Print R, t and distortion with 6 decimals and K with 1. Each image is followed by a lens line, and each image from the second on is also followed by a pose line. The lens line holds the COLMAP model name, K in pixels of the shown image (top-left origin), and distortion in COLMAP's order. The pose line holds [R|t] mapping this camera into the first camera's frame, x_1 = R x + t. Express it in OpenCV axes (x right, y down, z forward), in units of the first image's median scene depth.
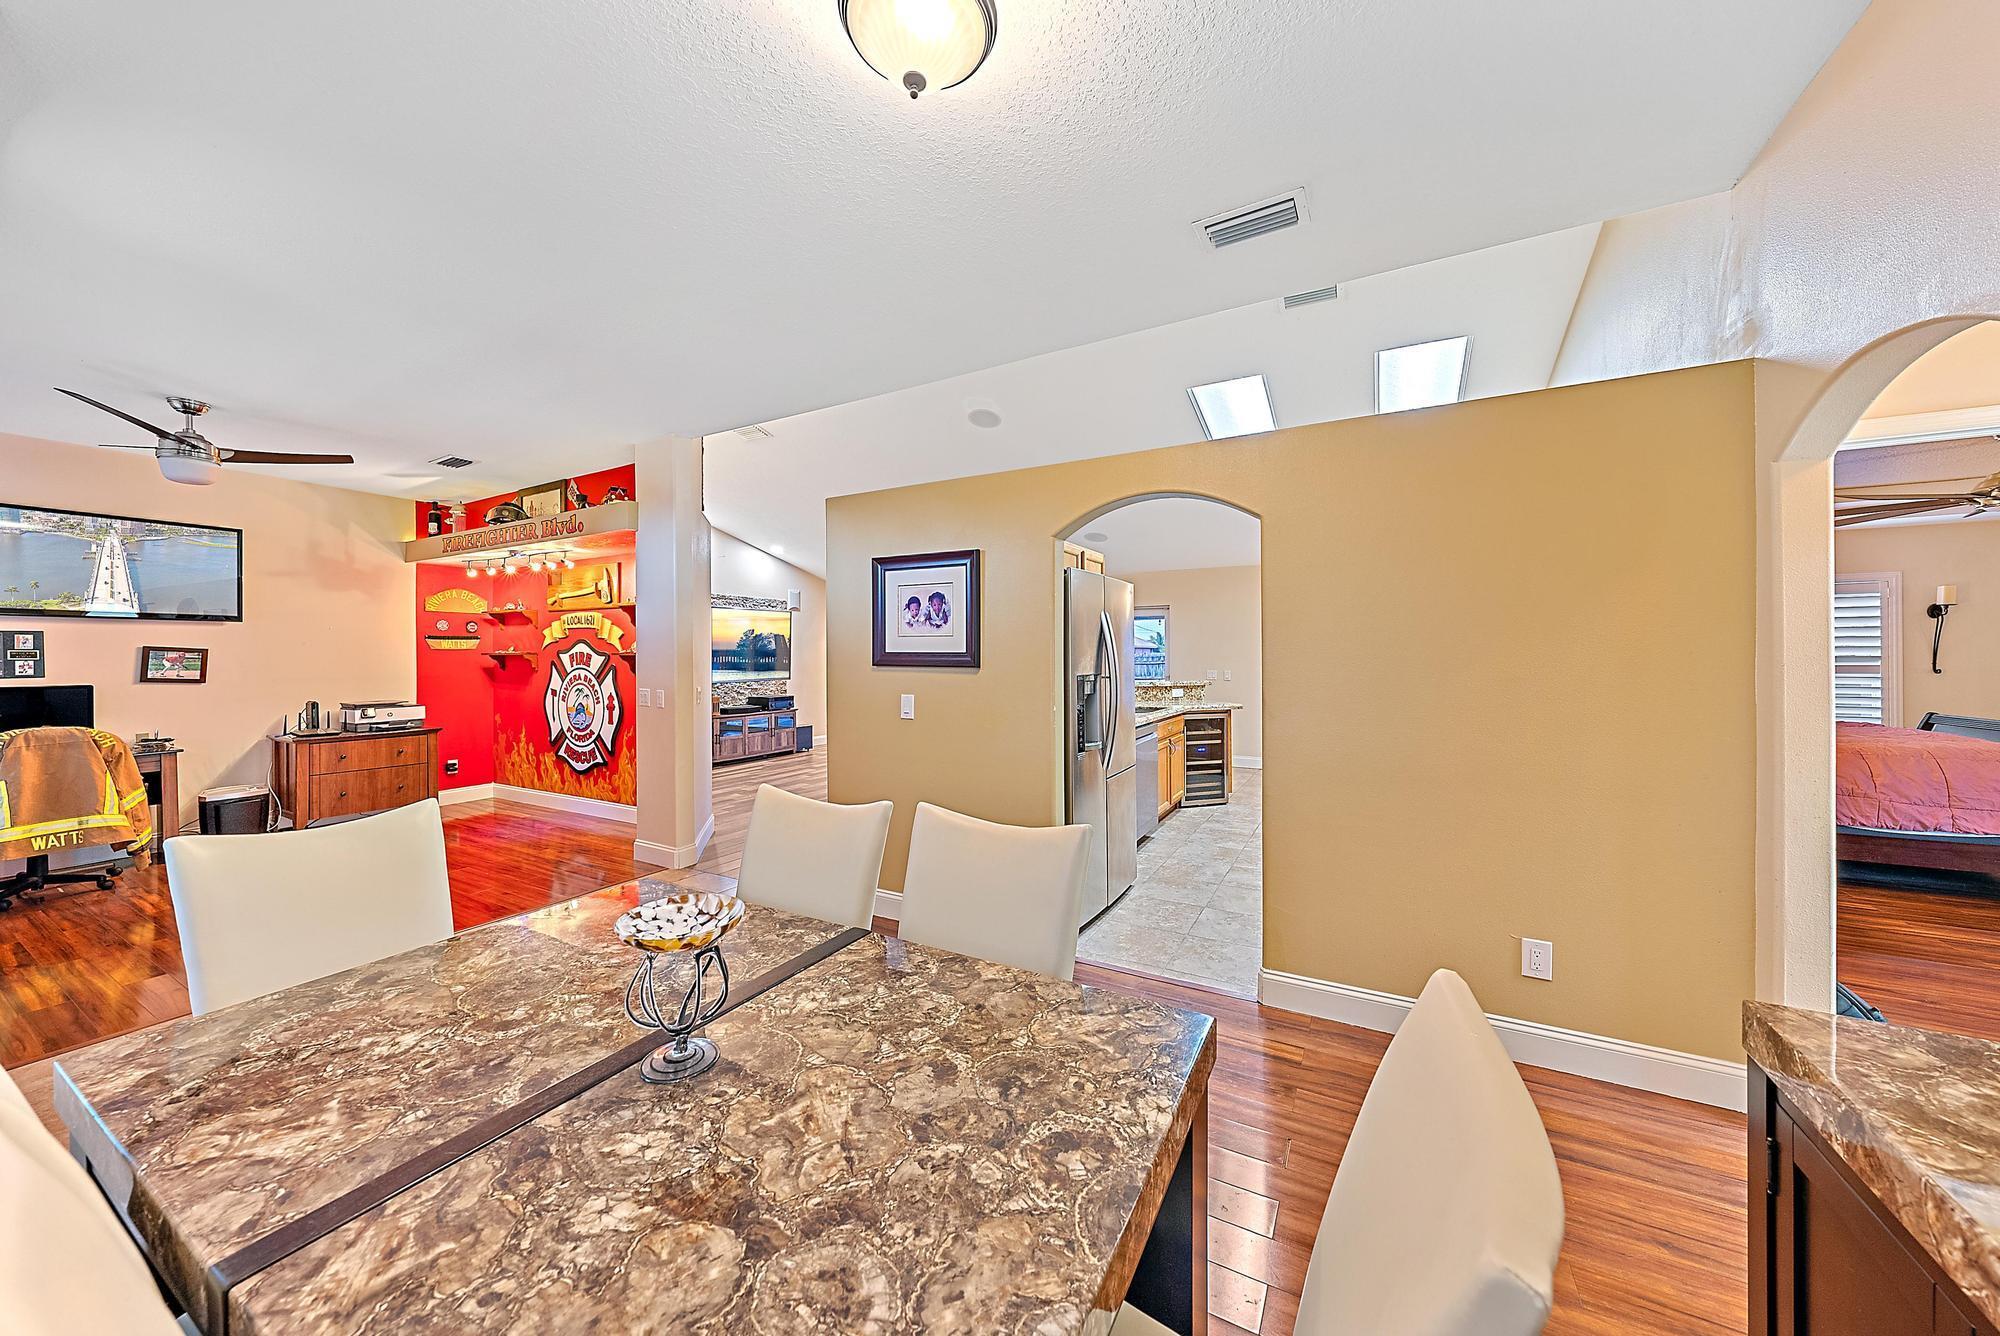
lens RADIAL K [[676.5, 0, 1009.6], [0, 676.5, 658.2], [0, 0, 1]] dist [-0.000244, -0.000039]
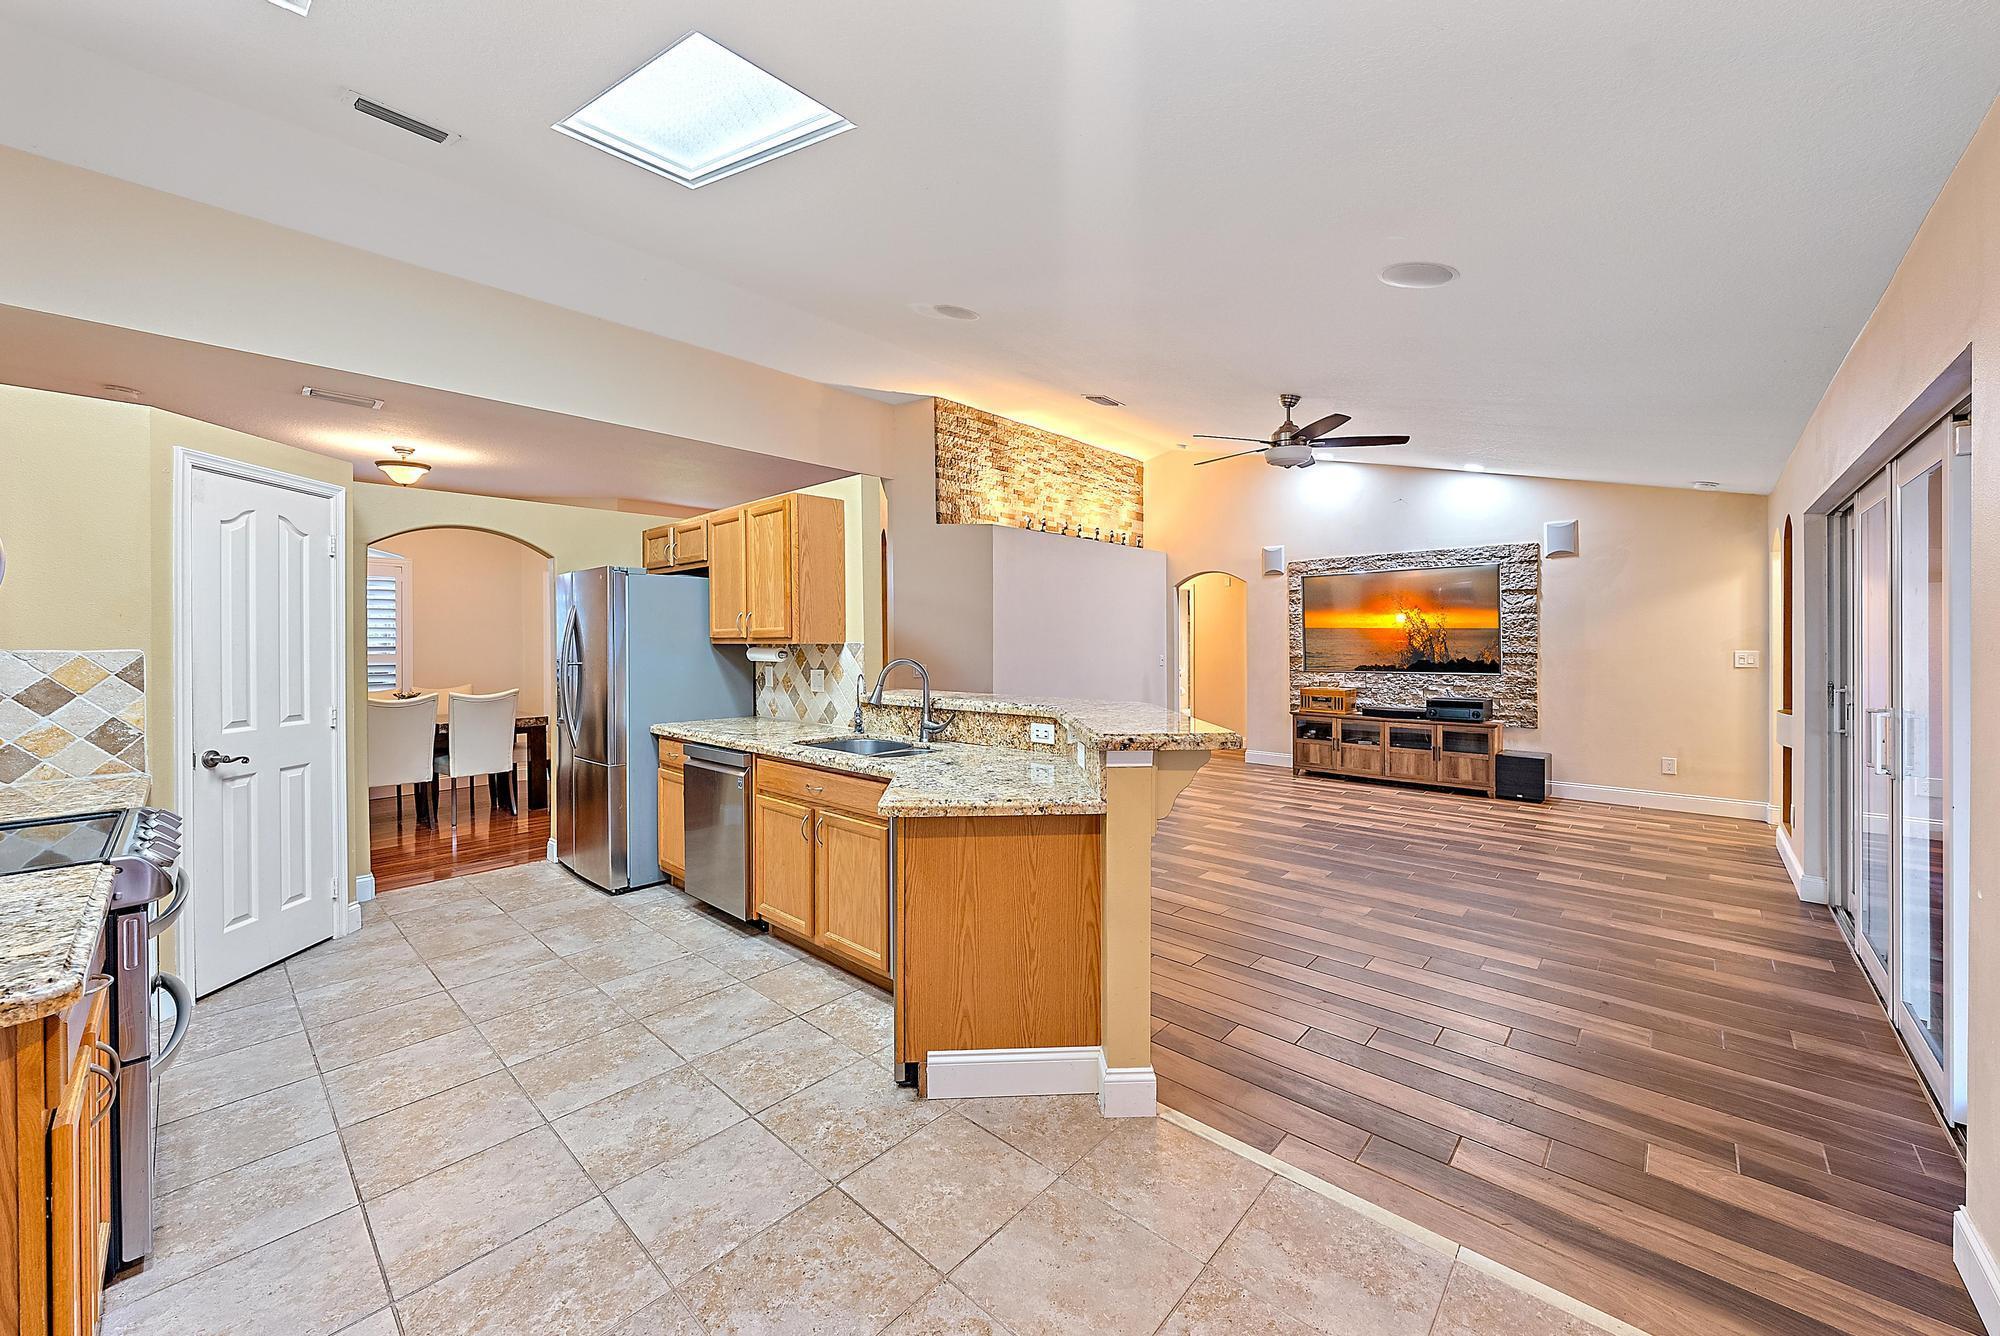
lens RADIAL K [[743.4, 0, 1007.0], [0, 743.4, 642.4], [0, 0, 1]] dist [0.000064, 0.000054]
pose [[-0.238809, 0.007119, -0.971040, 0.702875], [0.005470, 0.999967, 0.005986, -0.007043], [0.971051, -0.003882, -0.238840, 1.204050]]
